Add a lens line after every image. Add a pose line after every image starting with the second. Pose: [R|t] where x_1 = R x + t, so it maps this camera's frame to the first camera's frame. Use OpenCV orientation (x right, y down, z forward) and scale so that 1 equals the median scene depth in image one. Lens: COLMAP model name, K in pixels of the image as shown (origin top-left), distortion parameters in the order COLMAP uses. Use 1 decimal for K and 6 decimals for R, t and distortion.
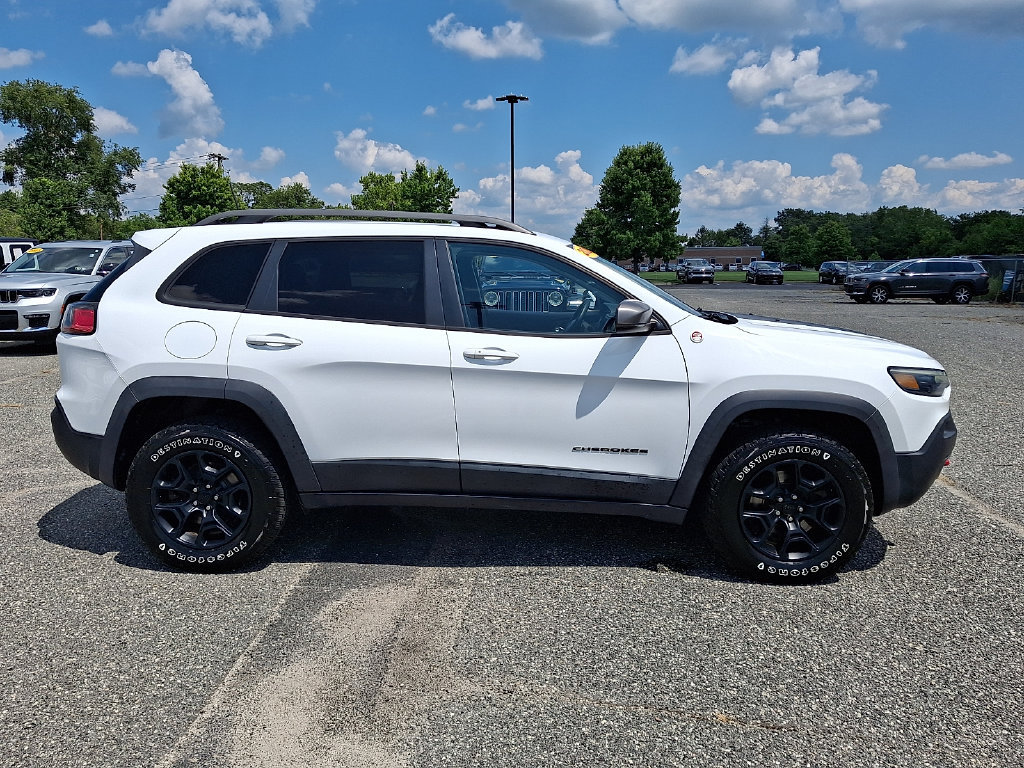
lens RADIAL K [[856.3, 0, 512.0], [0, 856.3, 384.0], [0, 0, 1]] dist [0.003849, 0.001131]
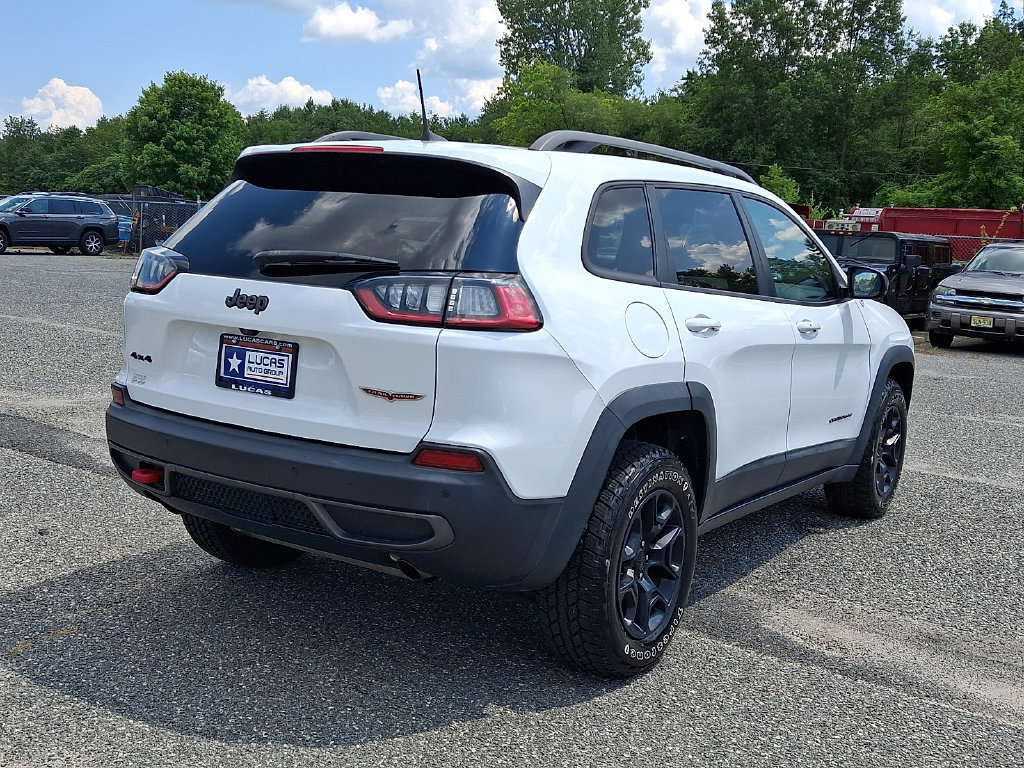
lens RADIAL K [[1152.9, 0, 514.4], [0, 1152.9, 367.8], [0, 0, 1]] dist [0.198814, -0.469877]
pose [[0.516670, -0.080208, 0.852420, -0.206238], [0.074997, 0.996015, 0.048262, -0.012421], [-0.852894, 0.038993, 0.520626, 0.105028]]
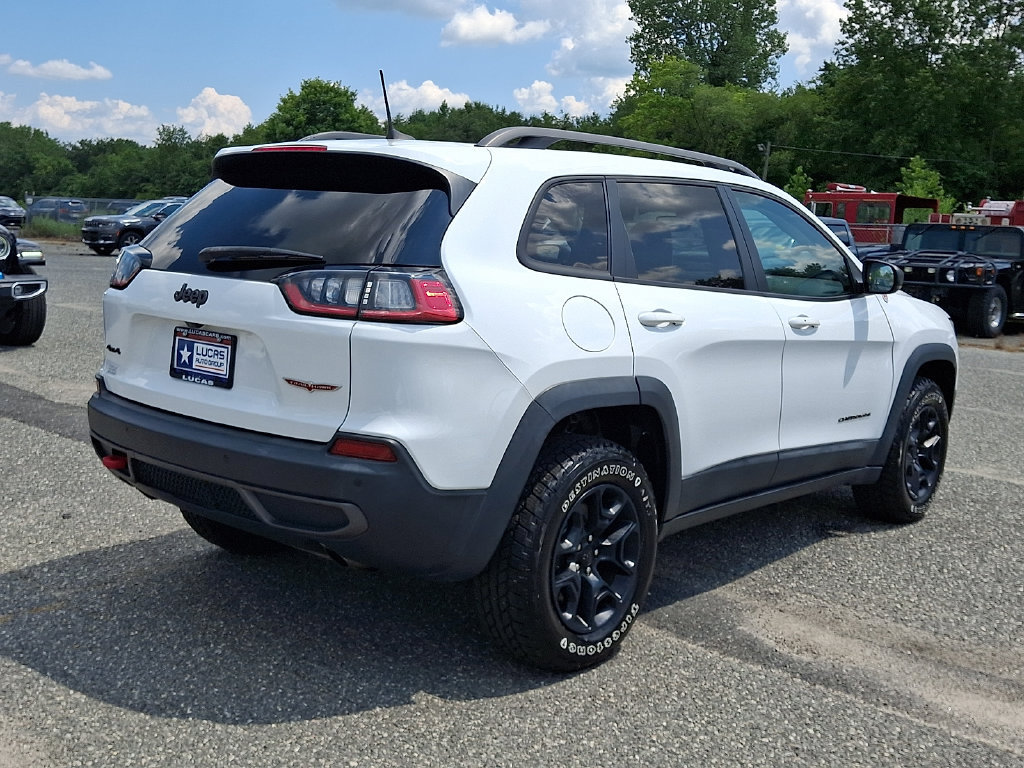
lens RADIAL K [[1163.2, 0, 505.2], [0, 1163.2, 355.4], [0, 0, 1]] dist [0.196417, -0.494506]
pose [[0.623864, -0.067911, 0.778577, -0.193342], [0.074303, 0.996859, 0.027412, -0.009562], [-0.777993, 0.040749, 0.626950, 0.081185]]
